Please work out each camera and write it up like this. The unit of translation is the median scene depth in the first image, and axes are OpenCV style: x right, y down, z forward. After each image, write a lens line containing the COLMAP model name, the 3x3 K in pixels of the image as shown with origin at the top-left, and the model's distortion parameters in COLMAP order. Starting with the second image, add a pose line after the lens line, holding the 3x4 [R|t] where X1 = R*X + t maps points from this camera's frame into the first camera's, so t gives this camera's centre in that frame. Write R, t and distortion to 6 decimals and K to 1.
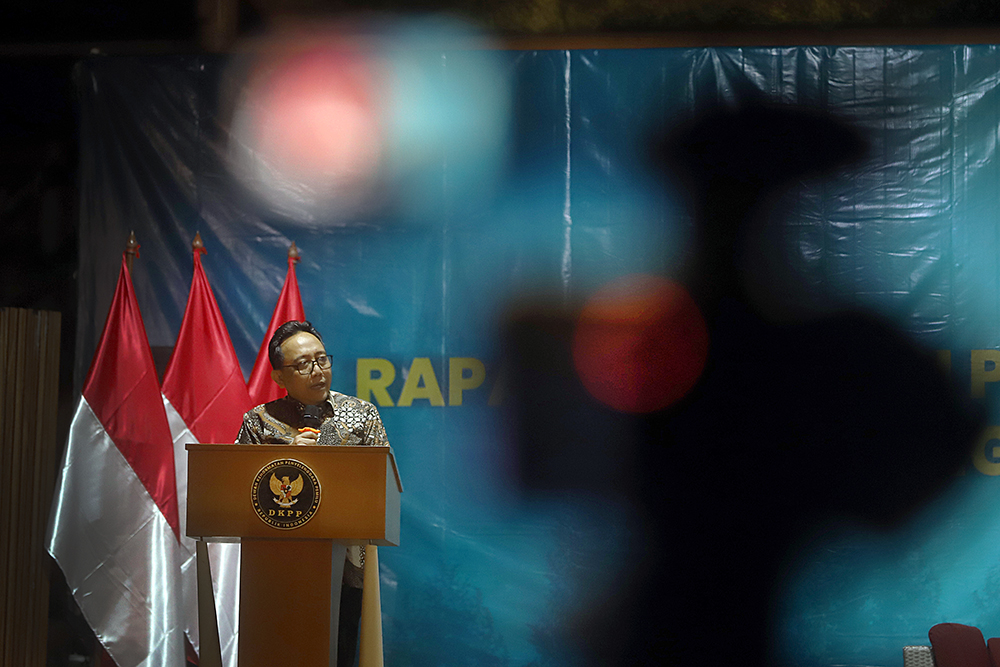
lens RADIAL K [[4989.9, 0, 417.7], [0, 4989.9, 333.6], [0, 0, 1]] dist [0.157405, -11.708692]
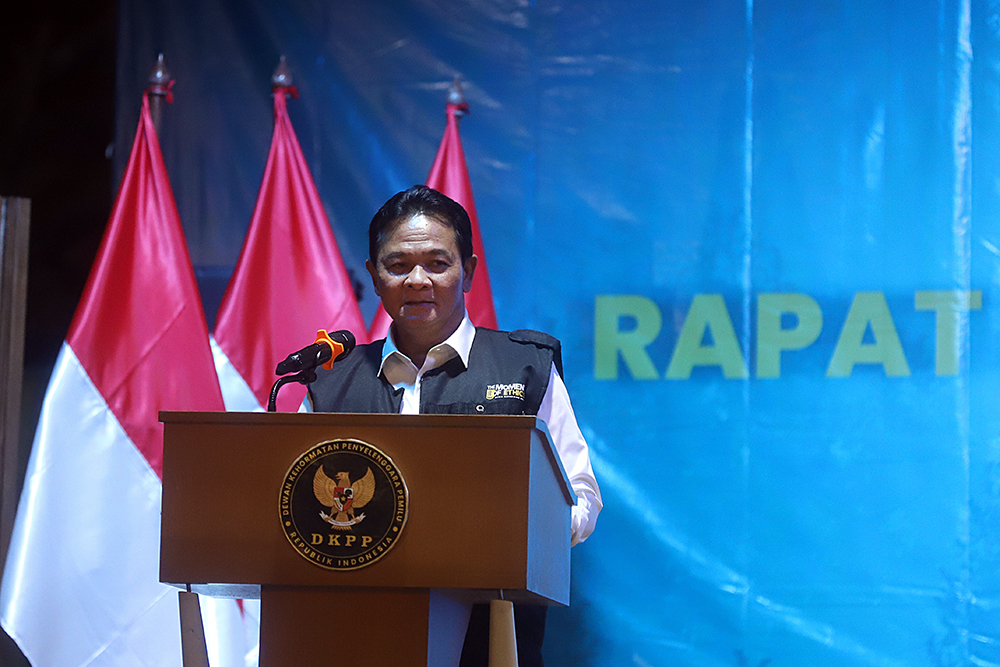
lens RADIAL K [[6954.4, 0, 500.0], [0, 6954.4, 333.5], [0, 0, 1]] dist [0.140614, -2.636548]
pose [[0.996384, 0.001195, -0.084961, 0.046909], [-0.002116, 0.999940, -0.010756, 0.018928], [0.084943, 0.010897, 0.996326, 0.222906]]
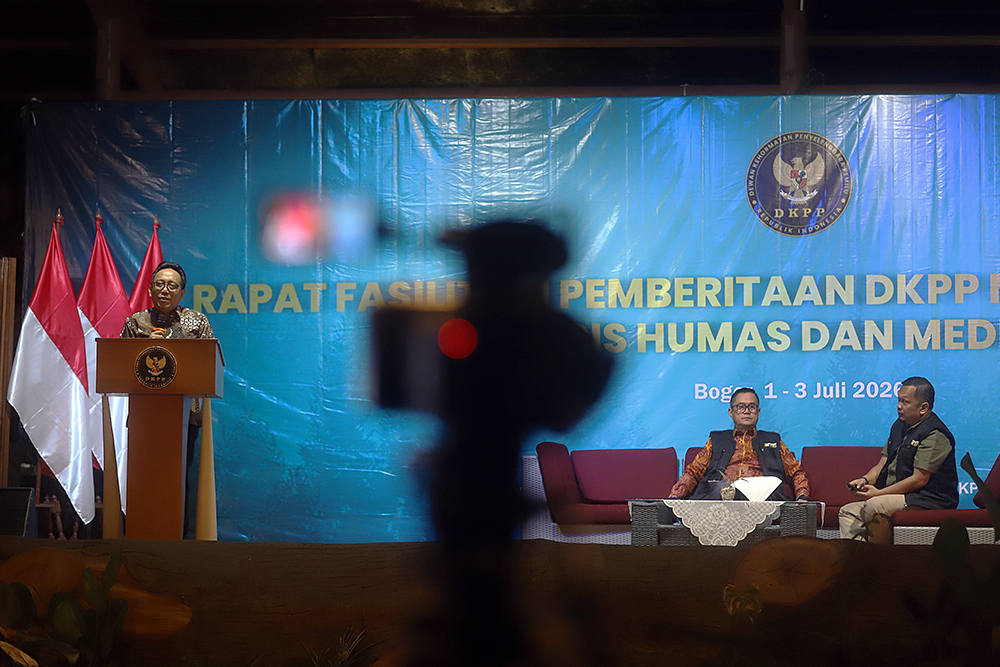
lens RADIAL K [[3089.4, 0, 500.0], [0, 3089.4, 333.5], [0, 0, 1]] dist [-0.010695, -1.277139]
pose [[0.995671, -0.003585, 0.092877, -0.006568], [0.001366, 0.999712, 0.023944, -0.003441], [-0.092936, -0.023713, 0.995390, -0.037019]]
